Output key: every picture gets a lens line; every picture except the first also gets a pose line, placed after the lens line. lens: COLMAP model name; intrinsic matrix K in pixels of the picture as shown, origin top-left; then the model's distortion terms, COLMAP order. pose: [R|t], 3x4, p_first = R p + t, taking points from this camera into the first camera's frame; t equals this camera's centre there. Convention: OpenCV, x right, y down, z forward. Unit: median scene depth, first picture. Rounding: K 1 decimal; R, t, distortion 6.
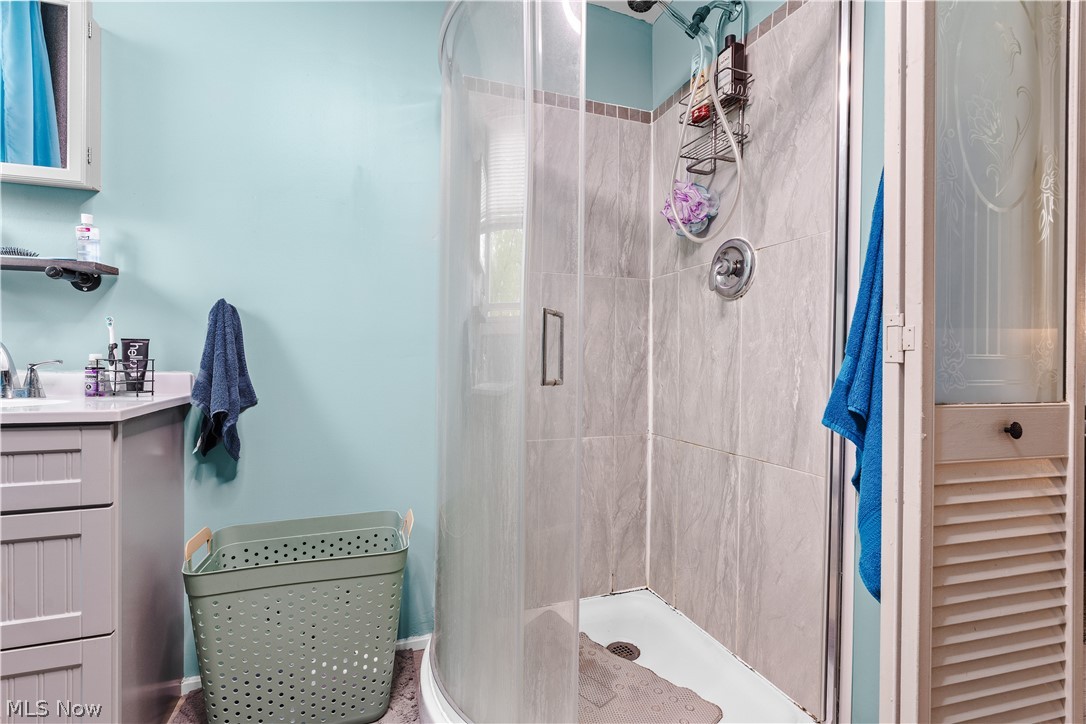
lens RADIAL K [[495.7, 0, 543.0], [0, 495.7, 362.0], [0, 0, 1]] dist [0.001549, 0.000223]
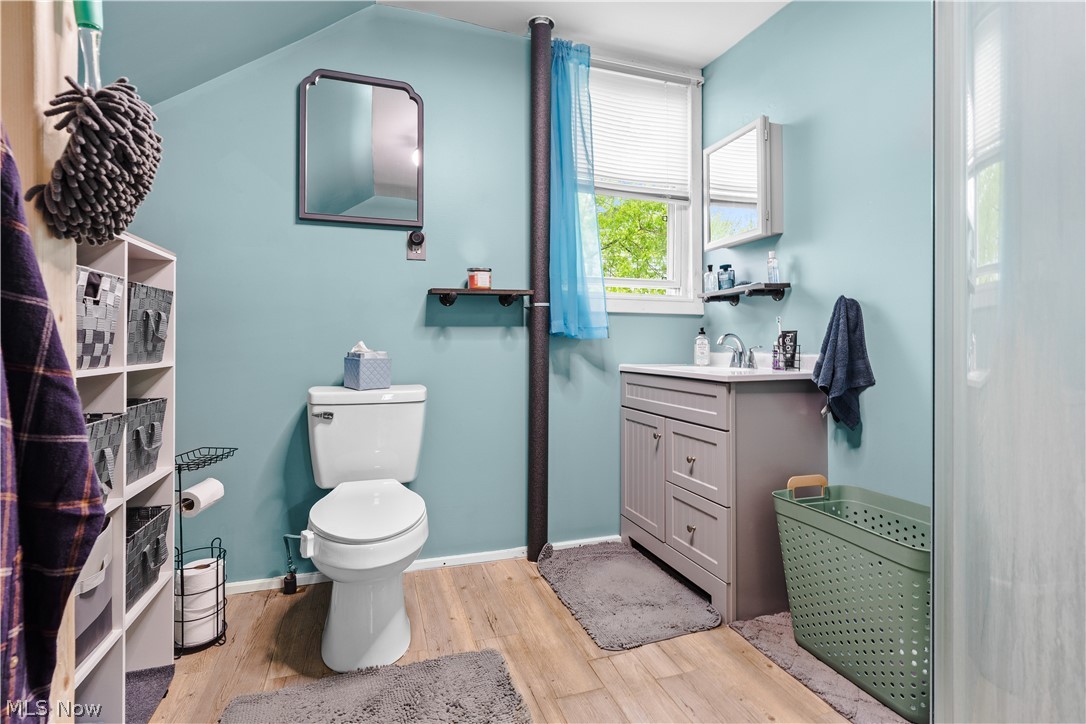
lens RADIAL K [[503.4, 0, 543.9], [0, 503.4, 354.7], [0, 0, 1]] dist [-0.001505, -0.000079]
pose [[-0.031009, 0.008274, -0.999485, 0.651641], [-0.004433, 0.999955, 0.008415, 0.013541], [0.999509, 0.004691, -0.030971, 0.330464]]
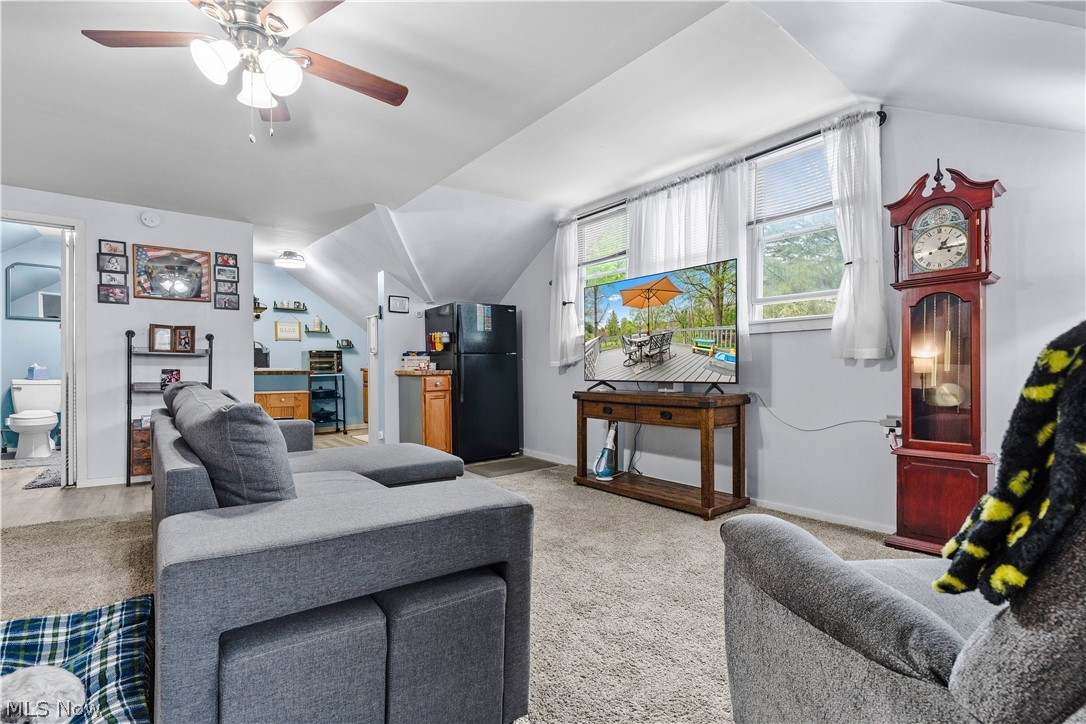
lens RADIAL K [[507.1, 0, 542.1], [0, 507.1, 374.5], [0, 0, 1]] dist [-0.000478, 0.000066]
pose [[0.296325, 0.004937, -0.955074, 1.890280], [0.001456, 0.999983, 0.005620, 0.030338], [0.955086, -0.003056, 0.296313, 1.043172]]
